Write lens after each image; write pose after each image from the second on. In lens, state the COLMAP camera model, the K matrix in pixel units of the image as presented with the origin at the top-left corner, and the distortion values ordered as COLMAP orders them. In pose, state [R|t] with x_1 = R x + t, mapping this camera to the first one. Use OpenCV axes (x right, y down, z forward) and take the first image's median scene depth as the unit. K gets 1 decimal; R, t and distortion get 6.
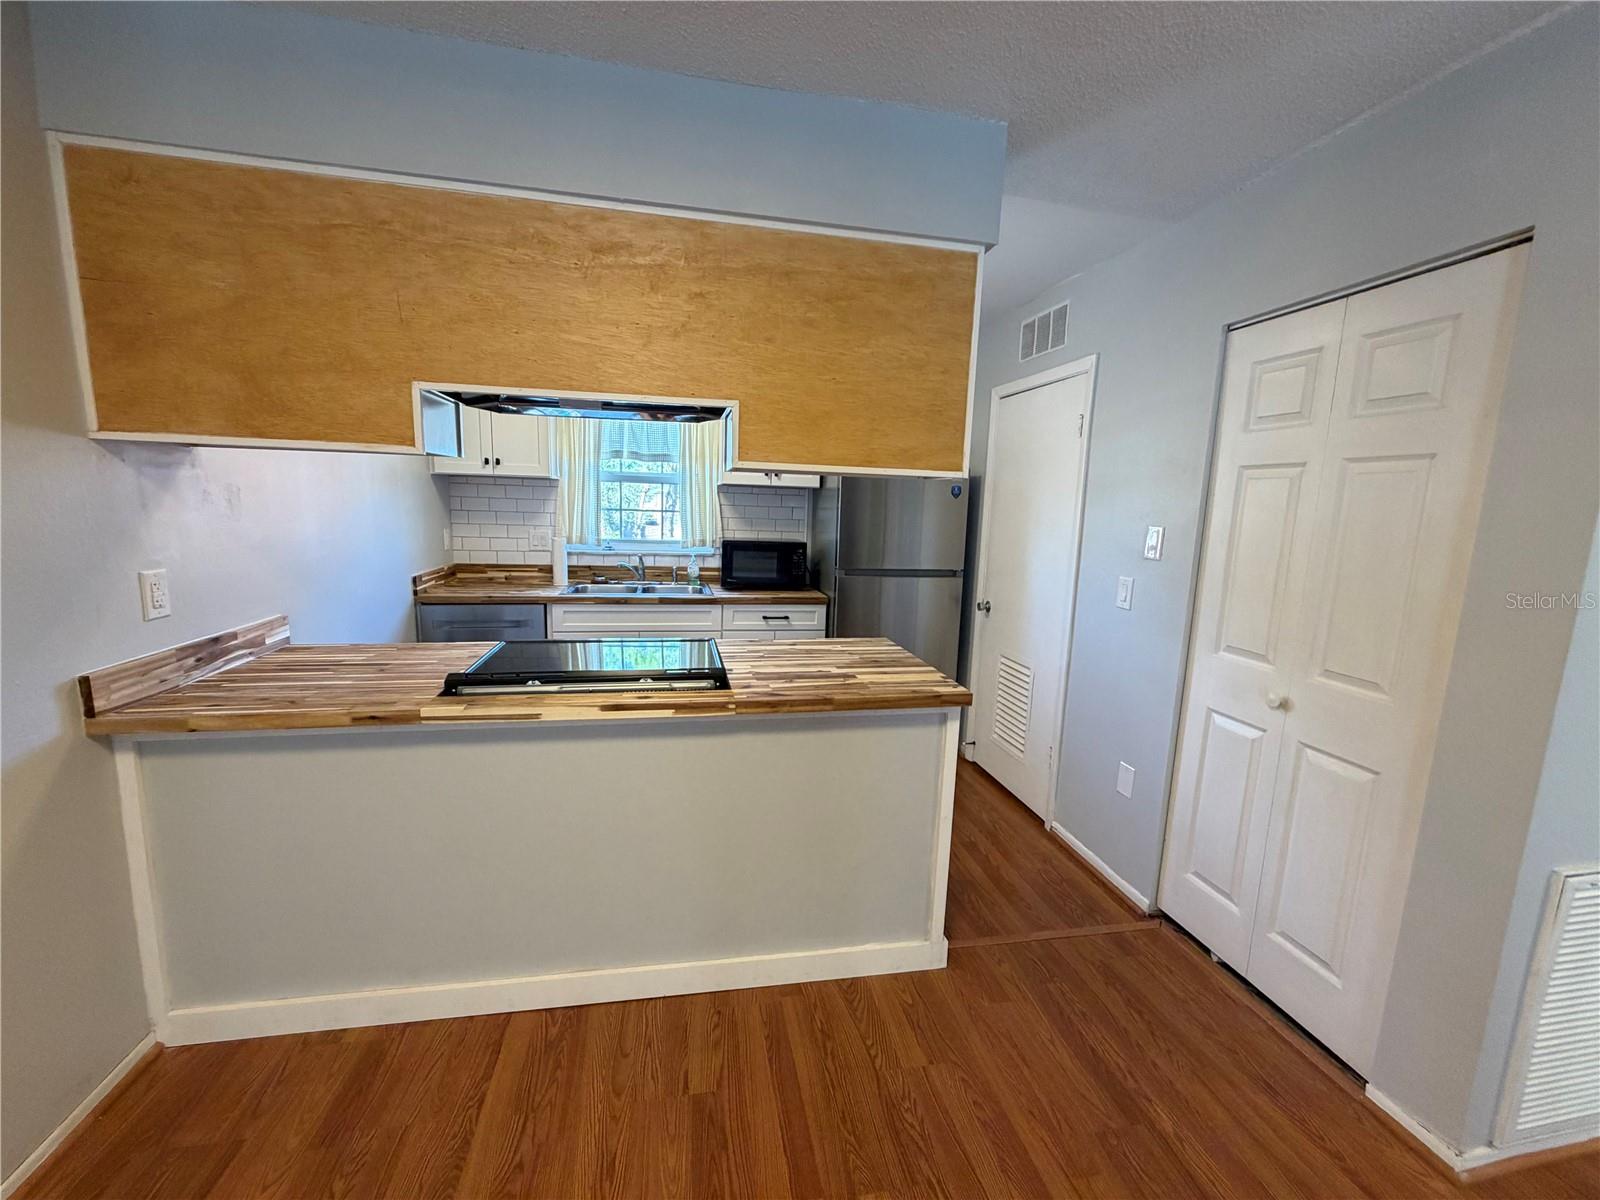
lens RADIAL K [[637.6, 0, 794.8], [0, 637.6, 601.0], [0, 0, 1]] dist [-0.000061, 0.000141]
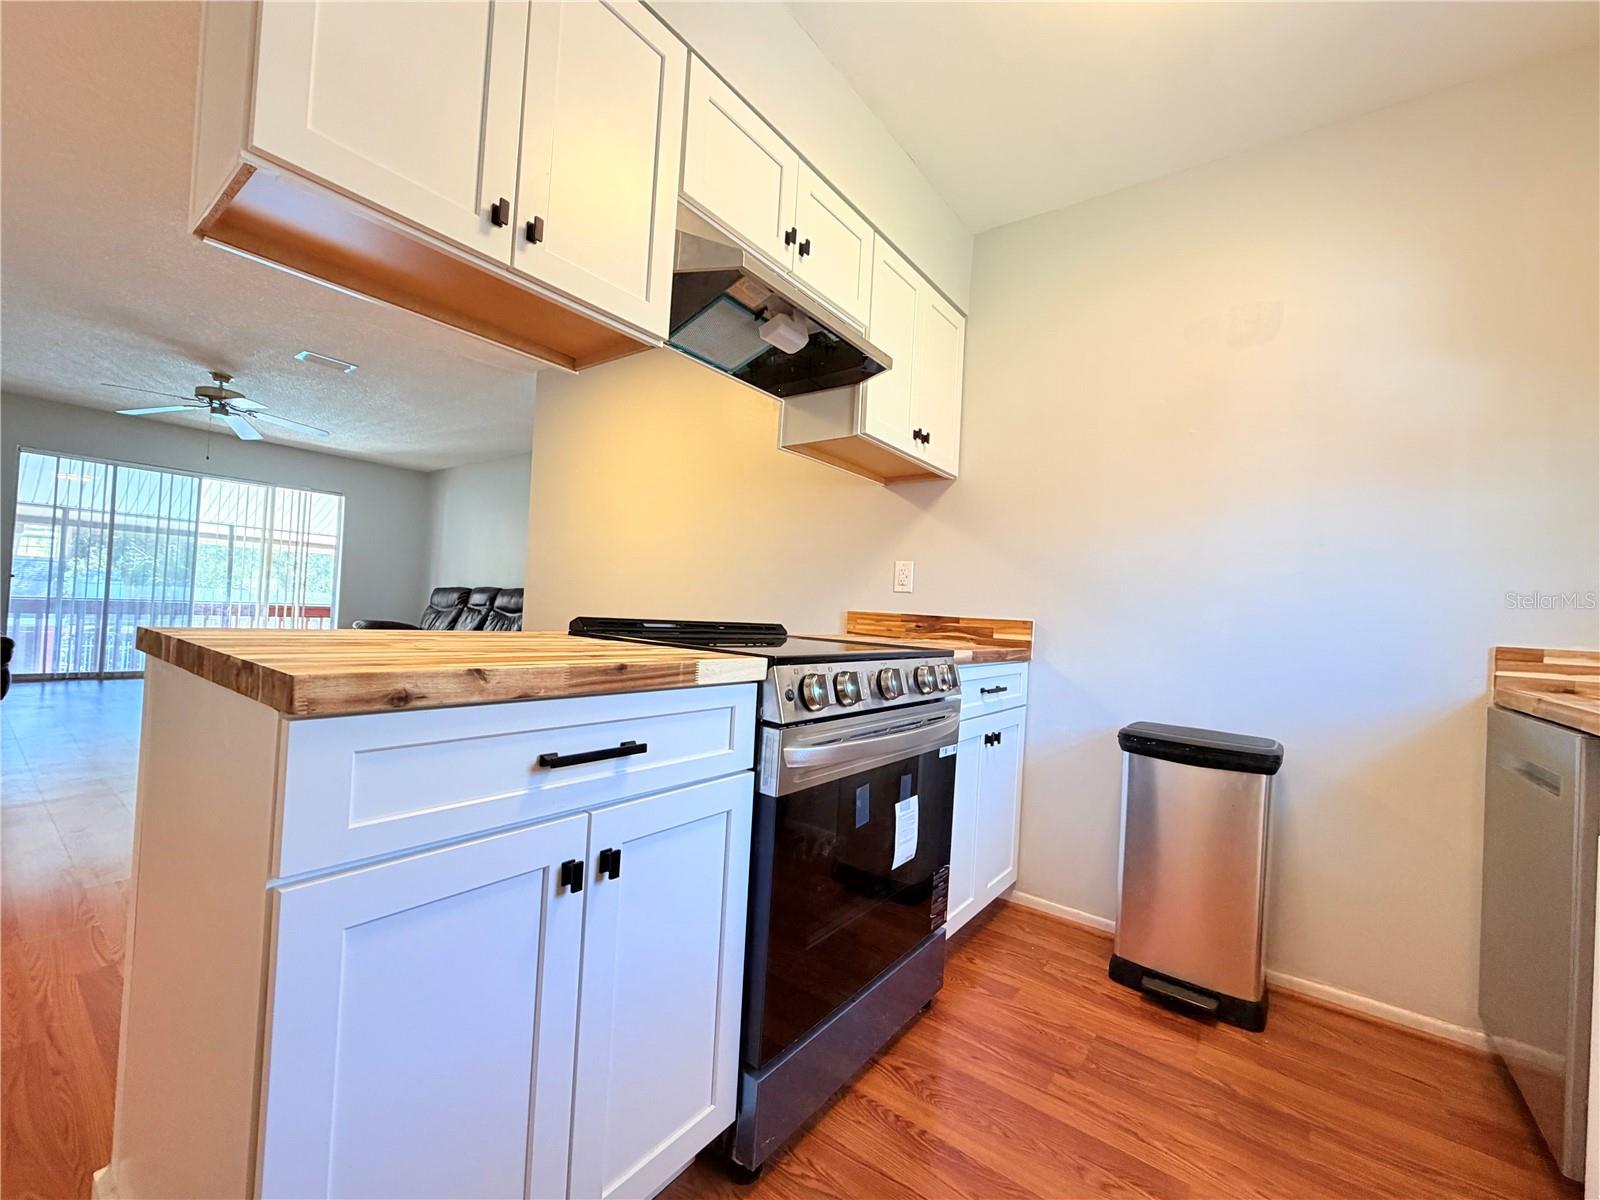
lens RADIAL K [[657.7, 0, 800.0], [0, 657.7, 600.0], [0, 0, 1]] dist [0.000122, -0.000143]
pose [[-0.741409, -0.082070, -0.666016, 0.222602], [-0.177666, 0.981083, 0.076883, -0.028633], [0.647107, 0.175330, -0.741965, 1.719952]]
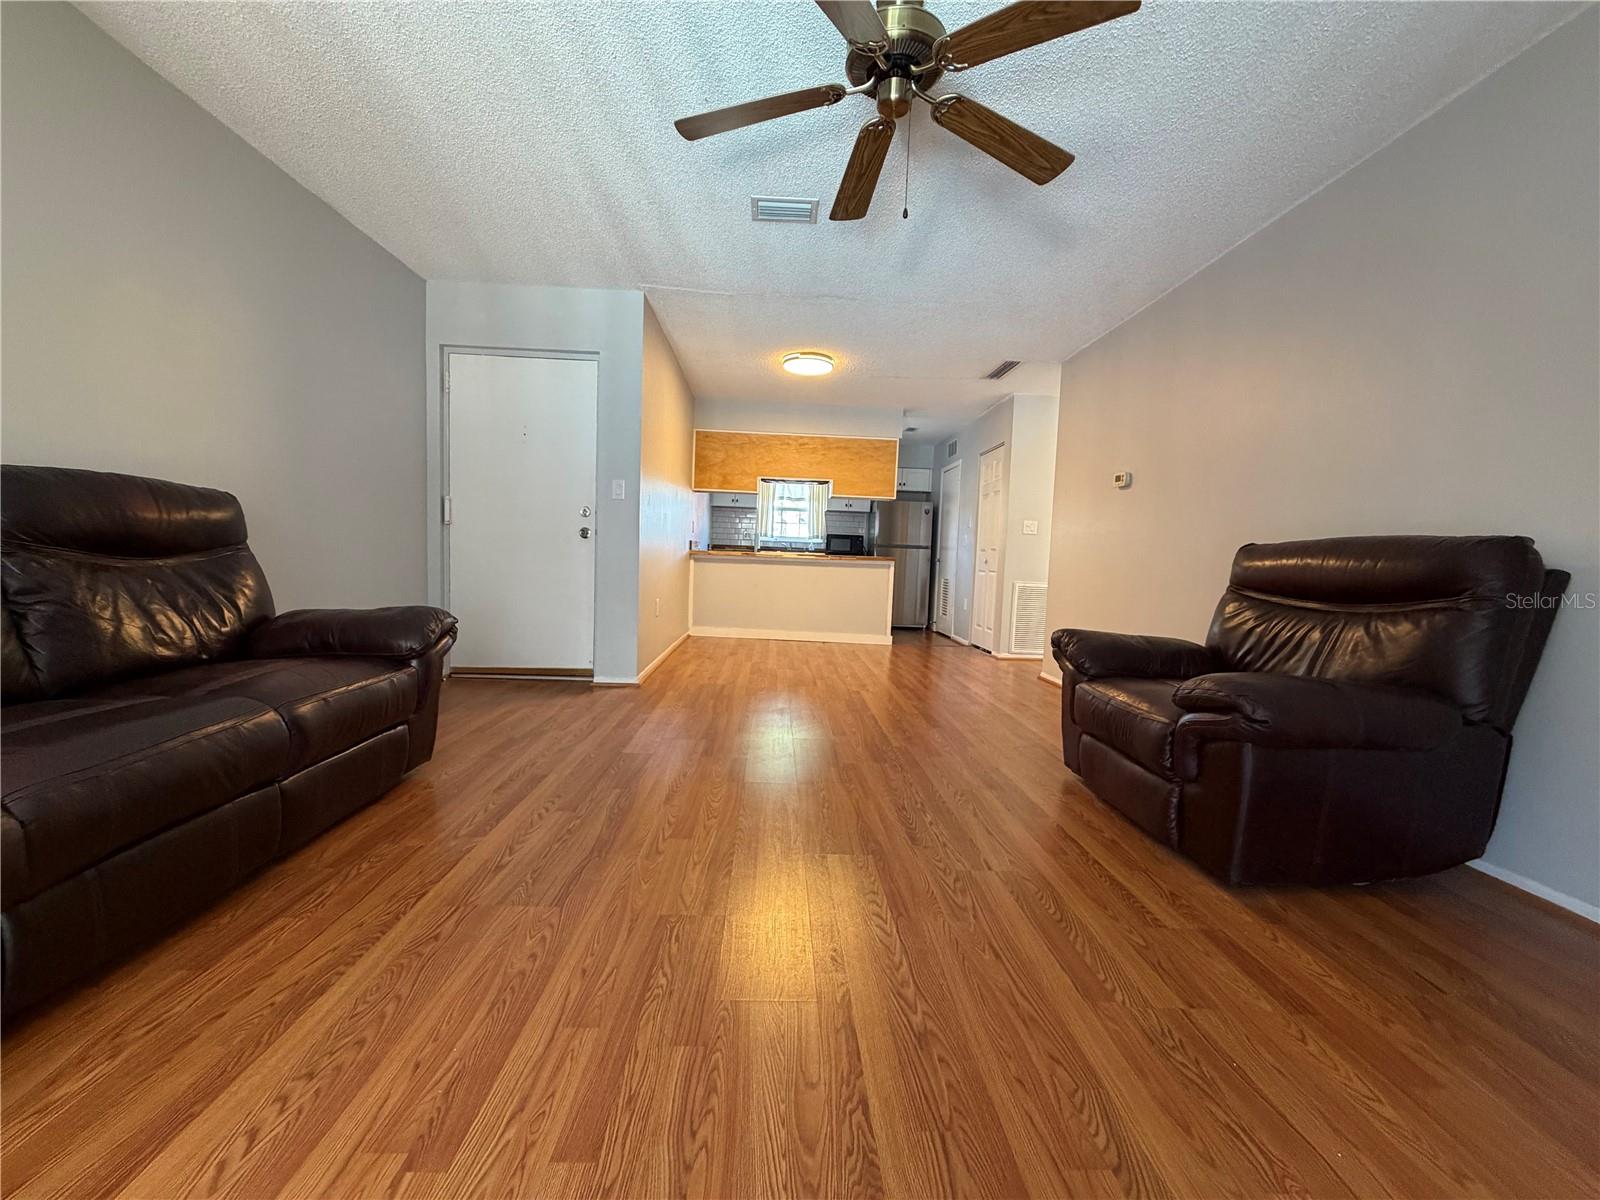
lens RADIAL K [[637.6, 0, 794.8], [0, 637.6, 601.0], [0, 0, 1]] dist [-0.000061, 0.000141]
pose [[0.988175, 0.015111, -0.152581, 0.256648], [-0.028272, 0.996026, -0.084455, 0.682587], [0.150699, 0.087770, 0.984676, -2.515782]]
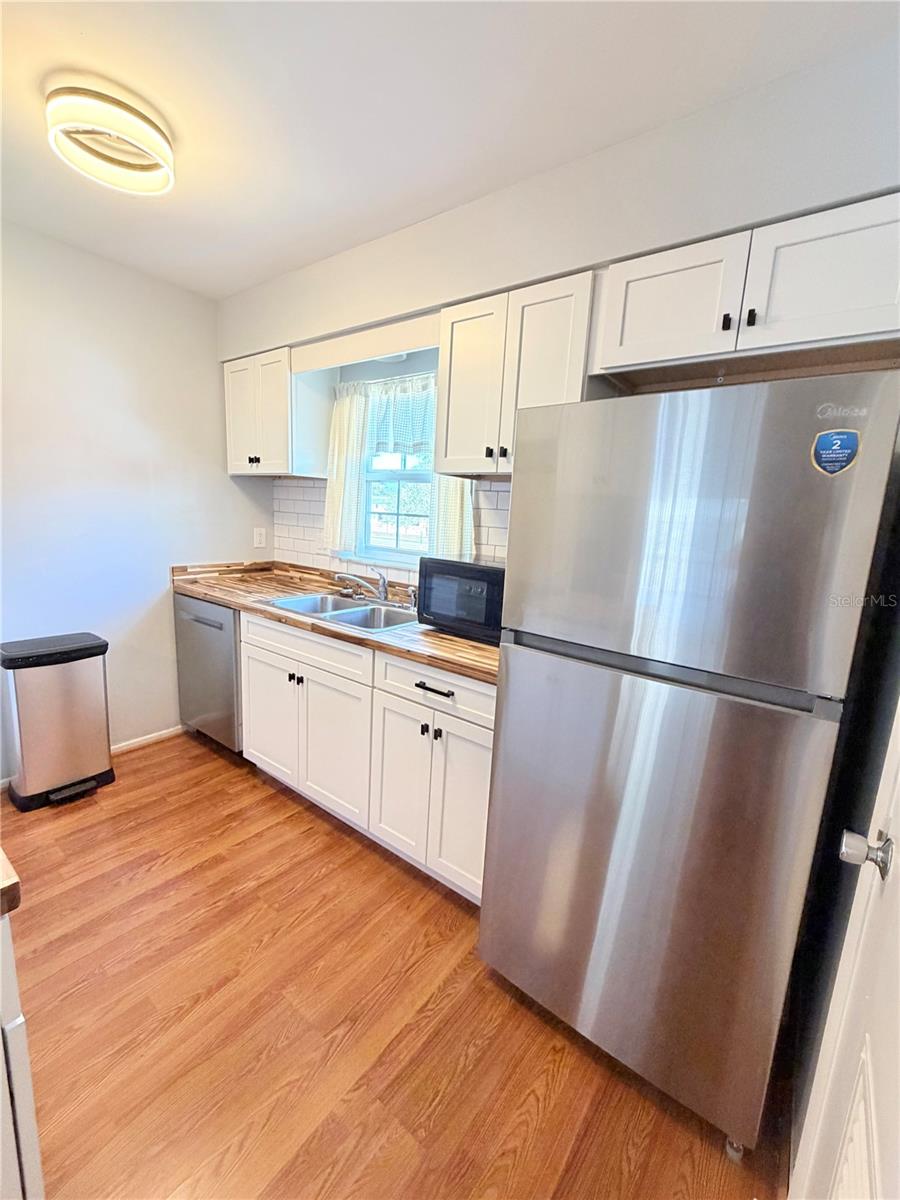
lens RADIAL K [[478.2, 0, 452.1], [0, 478.2, 595.5], [0, 0, 1]] dist [-0.000061, 0.000141]
pose [[0.667998, 0.129171, -0.732867, 0.564576], [-0.142887, 0.988759, 0.044033, -0.158275], [0.730316, 0.075303, 0.678946, 1.334334]]
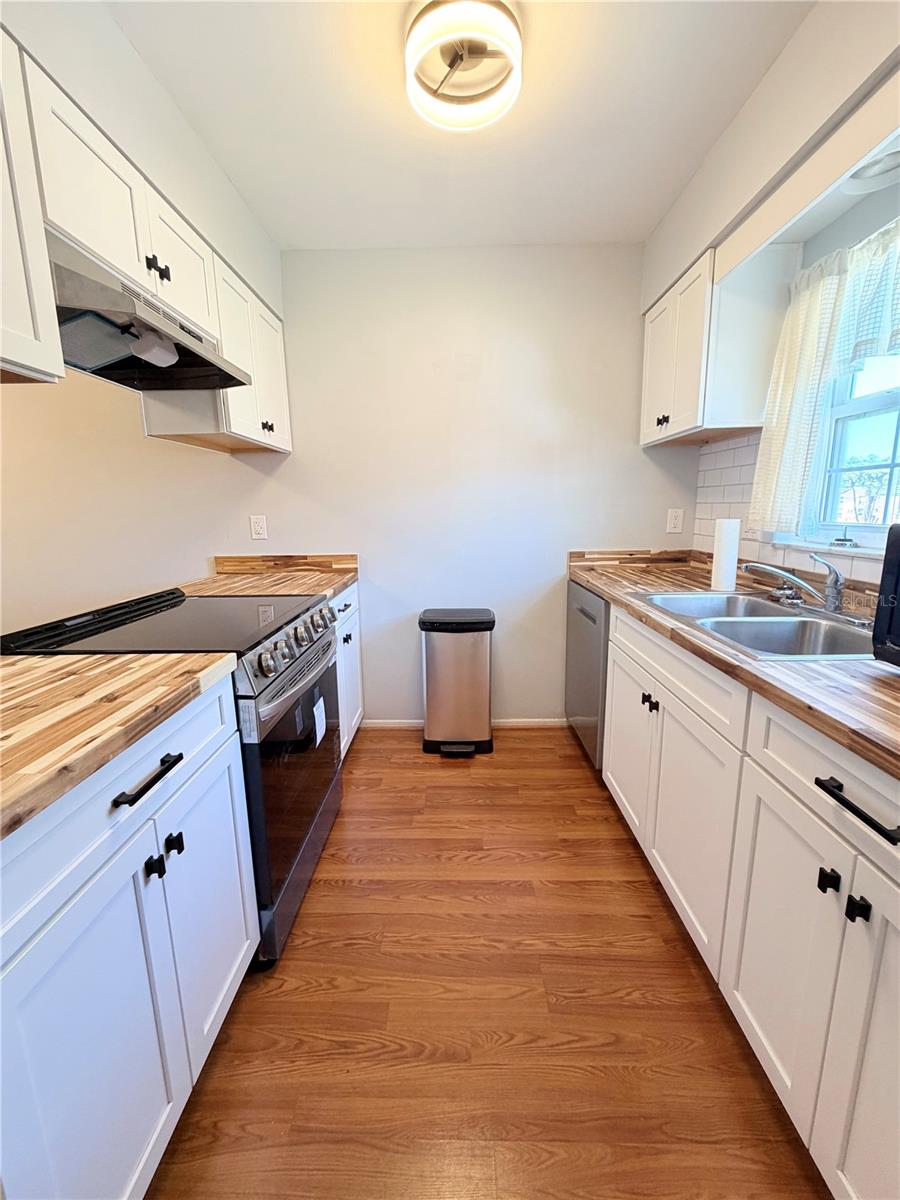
lens RADIAL K [[478.2, 0, 452.1], [0, 478.2, 595.5], [0, 0, 1]] dist [-0.000061, 0.000141]
pose [[-0.204233, 0.150907, -0.967221, 0.352336], [-0.138996, 0.973565, 0.181247, -0.140072], [0.969004, 0.171457, -0.177859, 1.622496]]
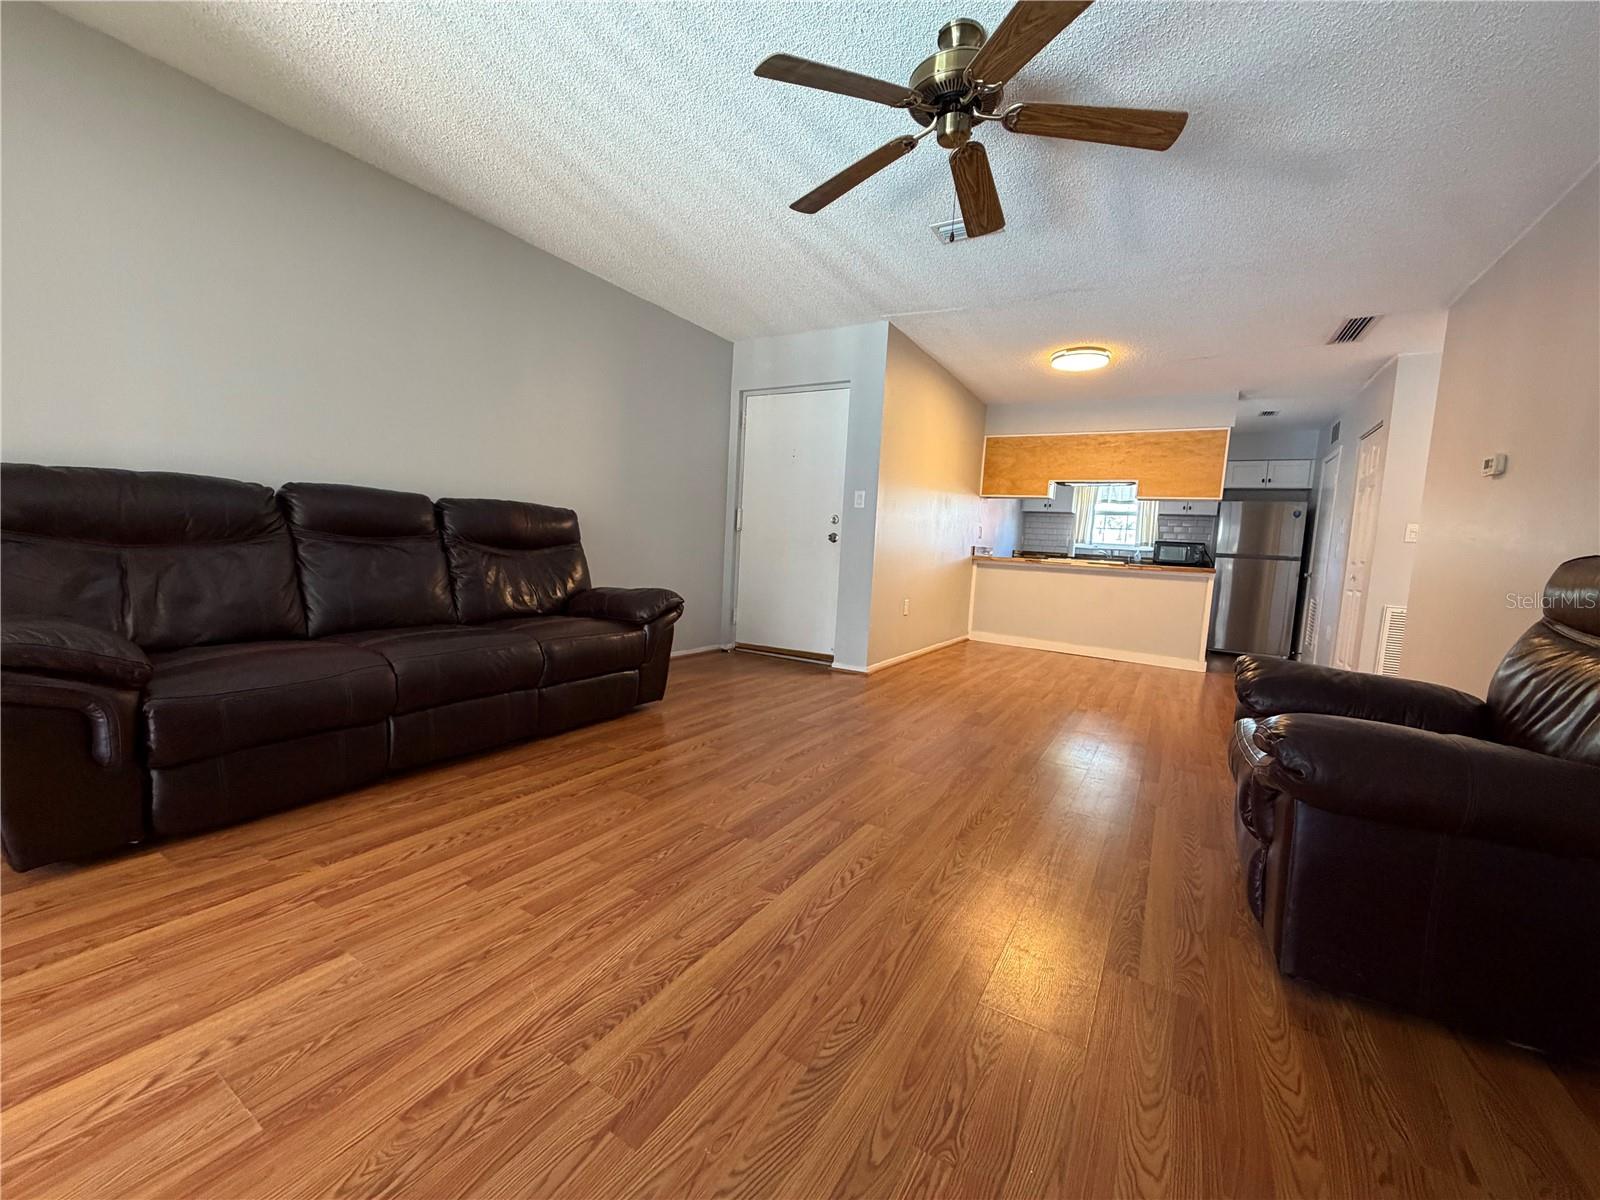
lens RADIAL K [[637.6, 0, 794.8], [0, 637.6, 601.0], [0, 0, 1]] dist [-0.000061, 0.000141]
pose [[0.744950, 0.067796, -0.663666, 0.776330], [-0.132243, 0.990088, -0.047299, 0.675746], [0.653881, 0.123001, 0.746532, -2.455707]]
